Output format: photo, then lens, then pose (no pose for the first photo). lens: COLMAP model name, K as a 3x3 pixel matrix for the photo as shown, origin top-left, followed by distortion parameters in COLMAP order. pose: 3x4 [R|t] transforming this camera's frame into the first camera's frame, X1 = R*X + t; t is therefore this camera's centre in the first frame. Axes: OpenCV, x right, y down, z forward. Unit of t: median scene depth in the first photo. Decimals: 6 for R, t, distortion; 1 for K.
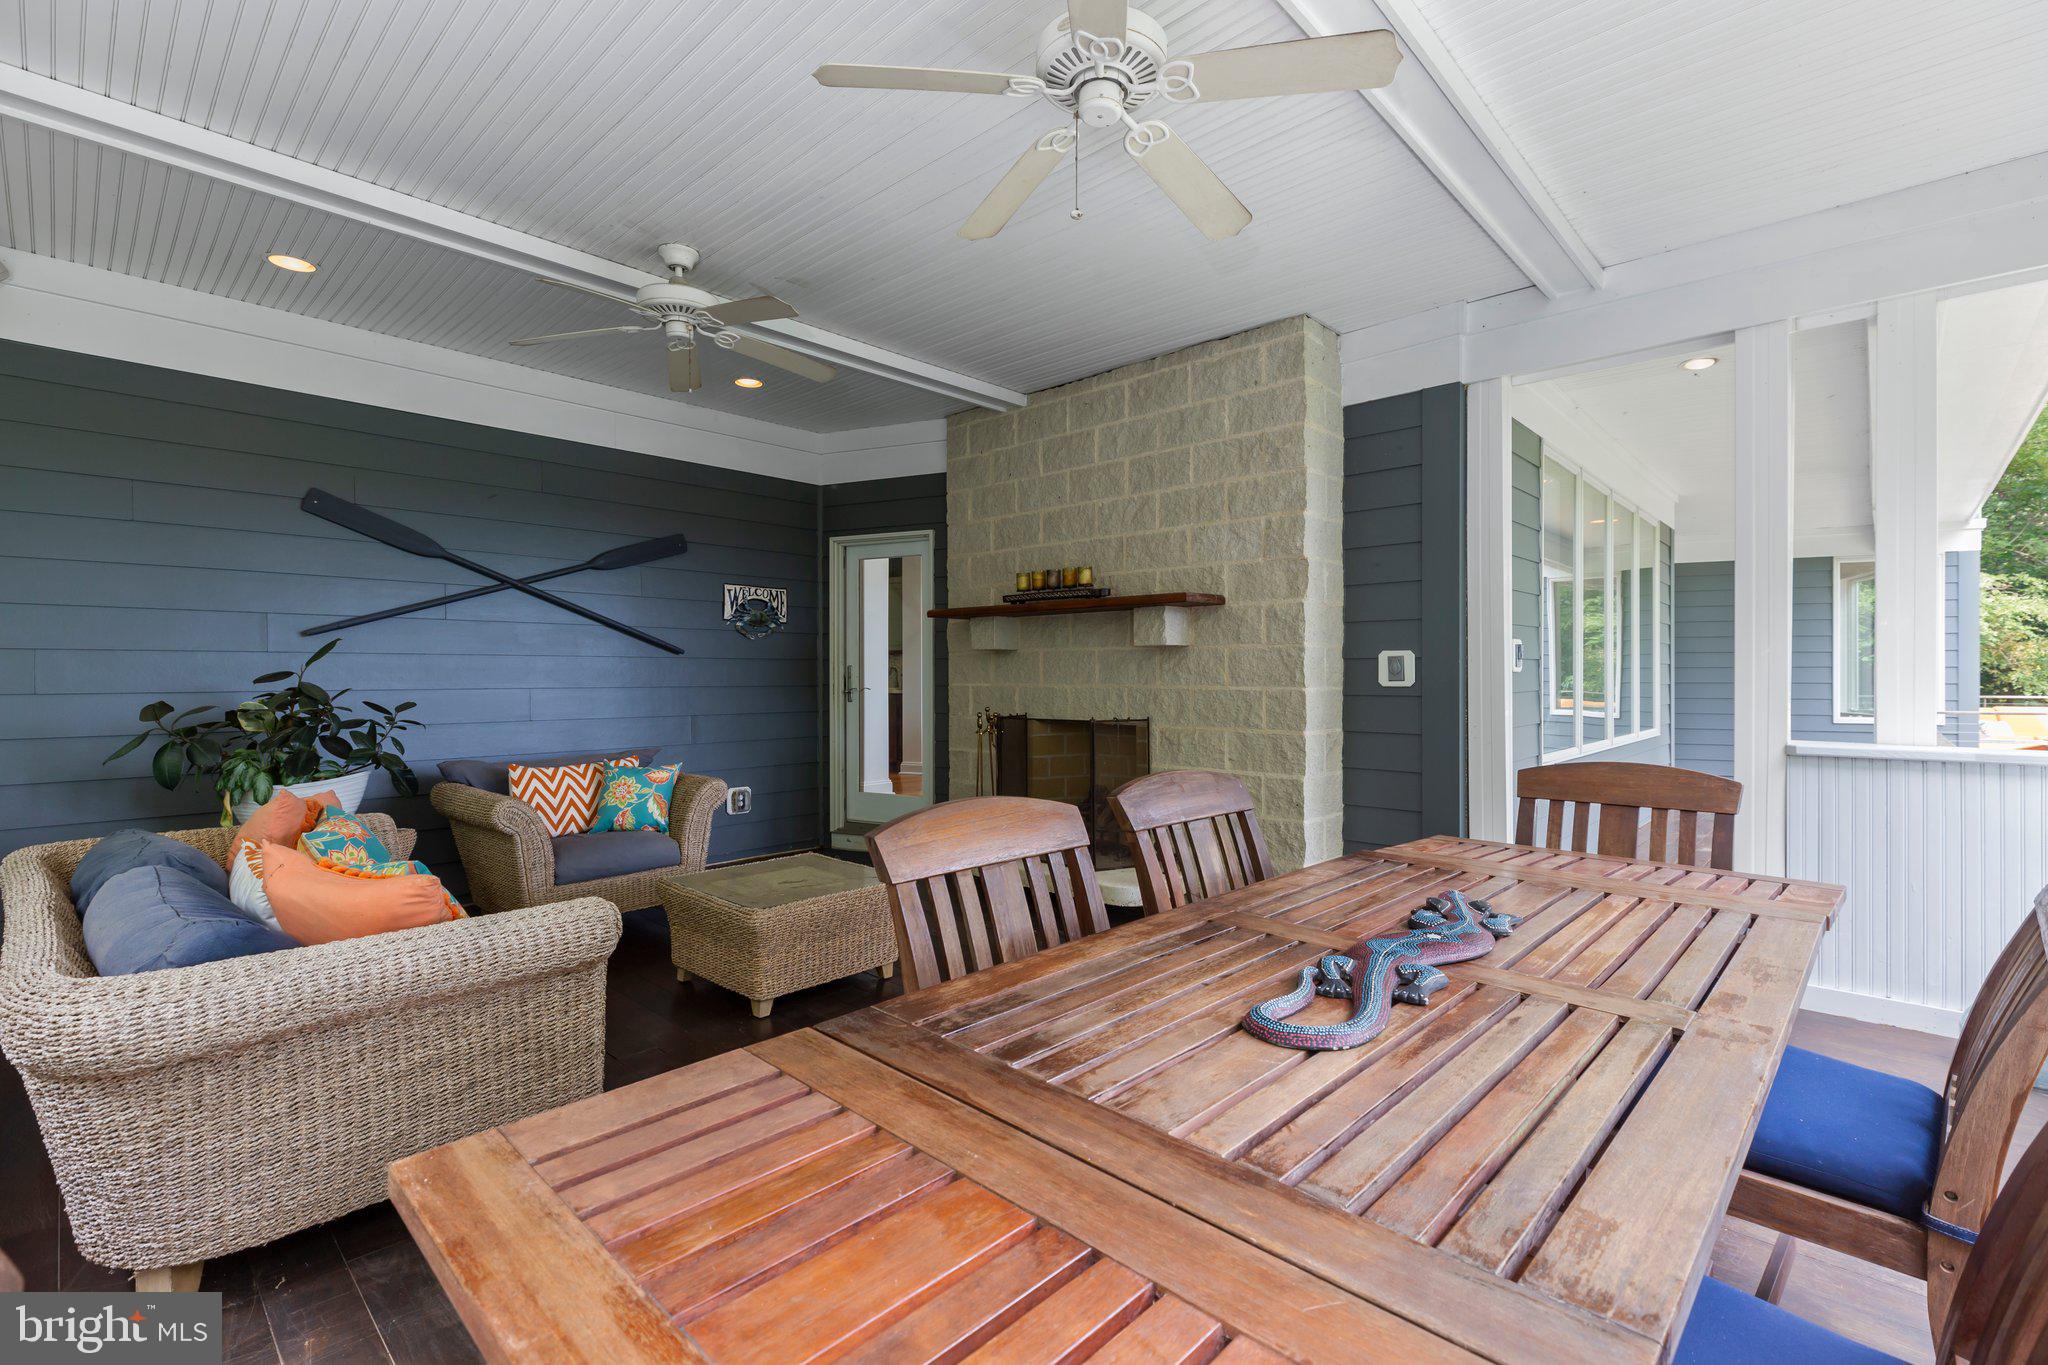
lens RADIAL K [[920.1, 0, 1025.3], [0, 920.1, 679.0], [0, 0, 1]] dist [0.001642, 0.000014]
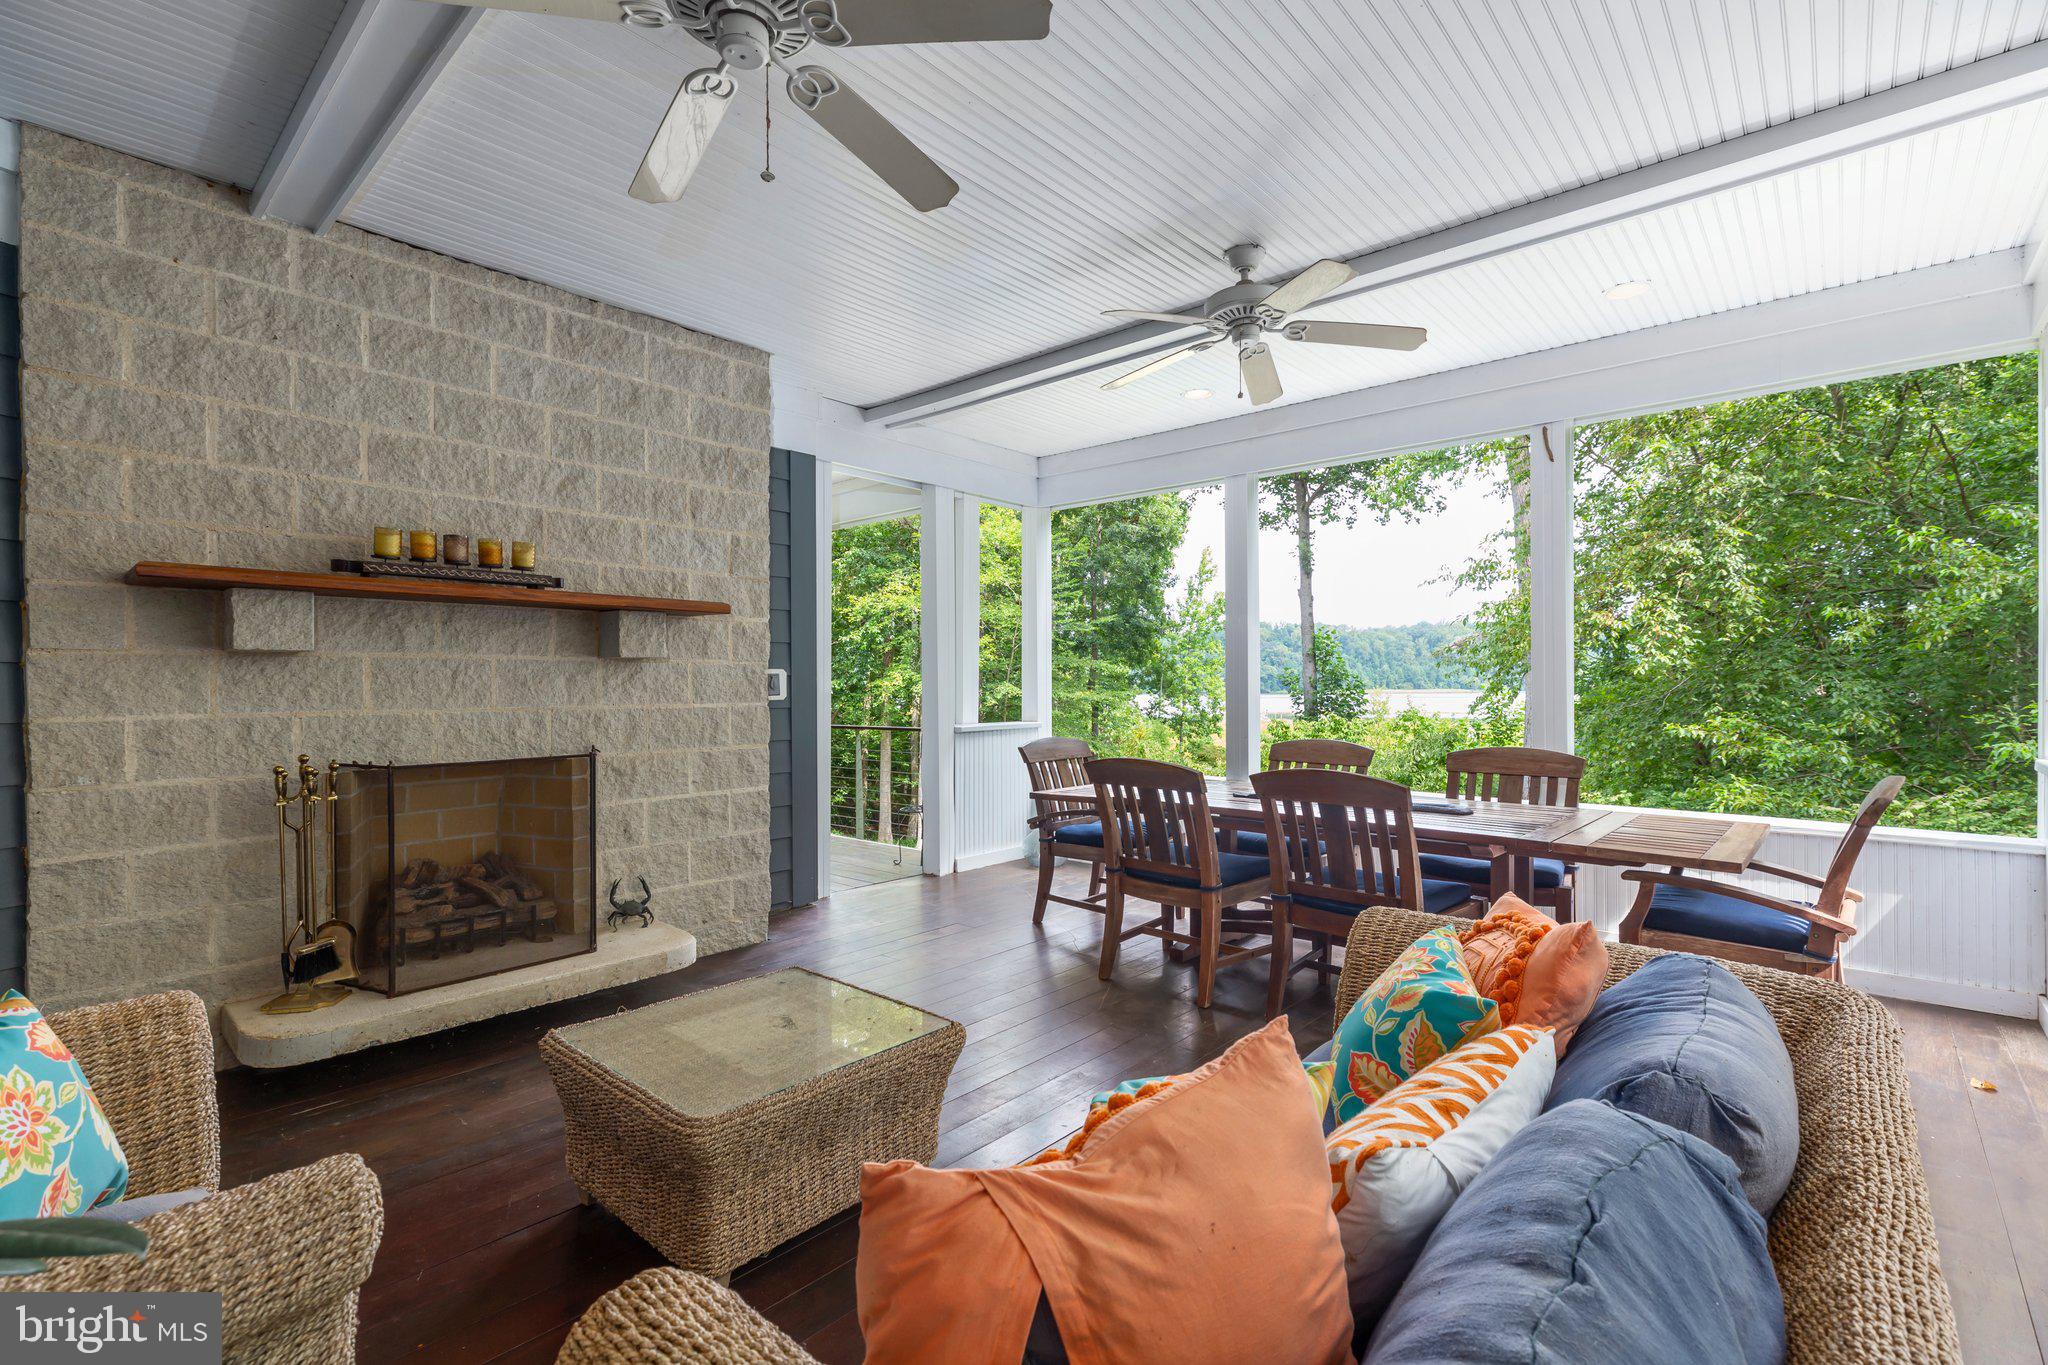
lens RADIAL K [[920.1, 0, 1024.5], [0, 920.1, 682.9], [0, 0, 1]] dist [0.001642, 0.000014]
pose [[-0.035209, 0.000372, 0.999380, -0.700786], [0.009482, 0.999955, -0.000038, -0.009635], [-0.999335, 0.009475, -0.035211, 0.672298]]
